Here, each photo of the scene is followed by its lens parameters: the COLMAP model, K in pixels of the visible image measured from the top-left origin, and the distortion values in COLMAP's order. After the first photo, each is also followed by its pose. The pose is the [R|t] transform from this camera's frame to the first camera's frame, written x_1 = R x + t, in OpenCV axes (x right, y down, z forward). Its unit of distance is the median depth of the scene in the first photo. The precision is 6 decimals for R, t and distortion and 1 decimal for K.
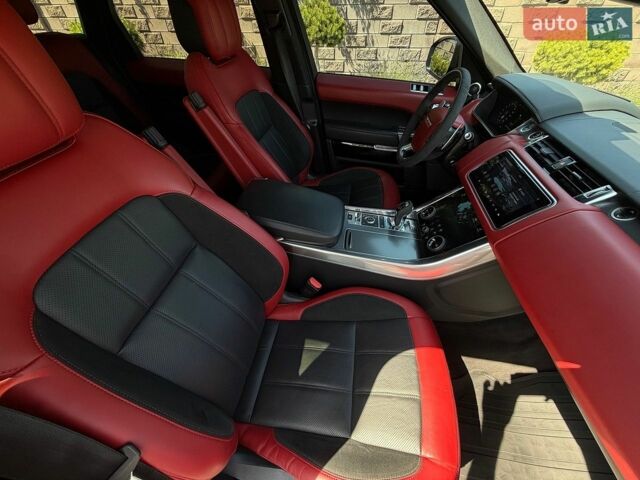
lens RADIAL K [[255.9, 0, 316.8], [0, 255.9, 237.4], [0, 0, 1]] dist [-0.000149, 0.000789]
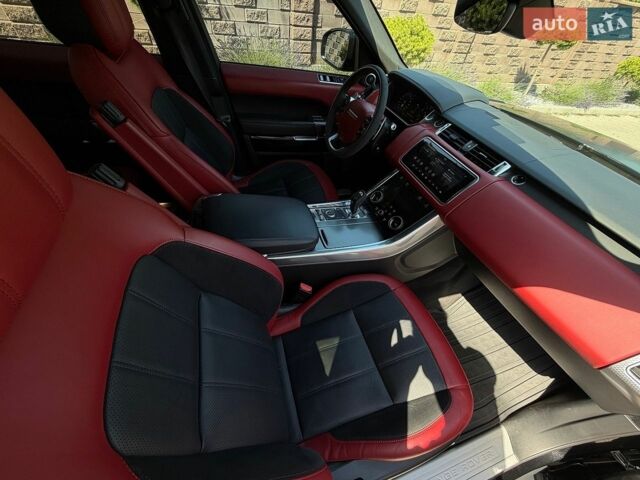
lens RADIAL K [[255.9, 0, 313.4], [0, 255.9, 237.3], [0, 0, 1]] dist [-0.000149, 0.000789]
pose [[0.892740, -0.251283, 0.373996, -0.308058], [0.223222, 0.967680, 0.117334, -0.126107], [-0.391392, -0.021265, 0.919978, 0.051364]]
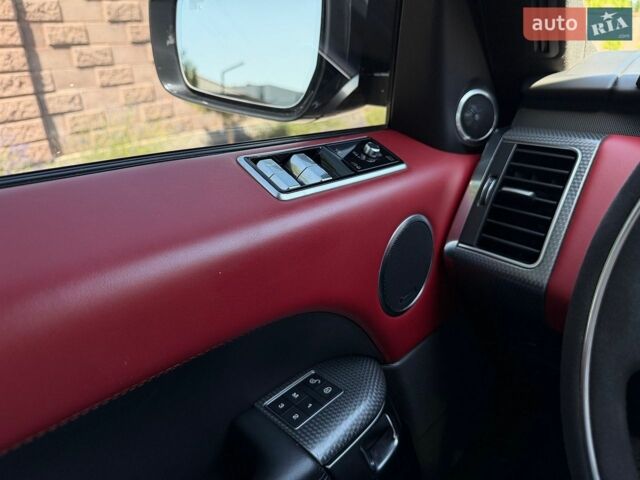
lens RADIAL K [[475.4, 0, 316.2], [0, 475.4, 237.3], [0, 0, 1]] dist [0.004460, -0.007345]
pose [[0.528649, -0.344771, 0.775670, 0.262811], [0.593760, 0.803230, -0.047650, -0.795512], [-0.606613, 0.485752, 0.629338, 1.261961]]
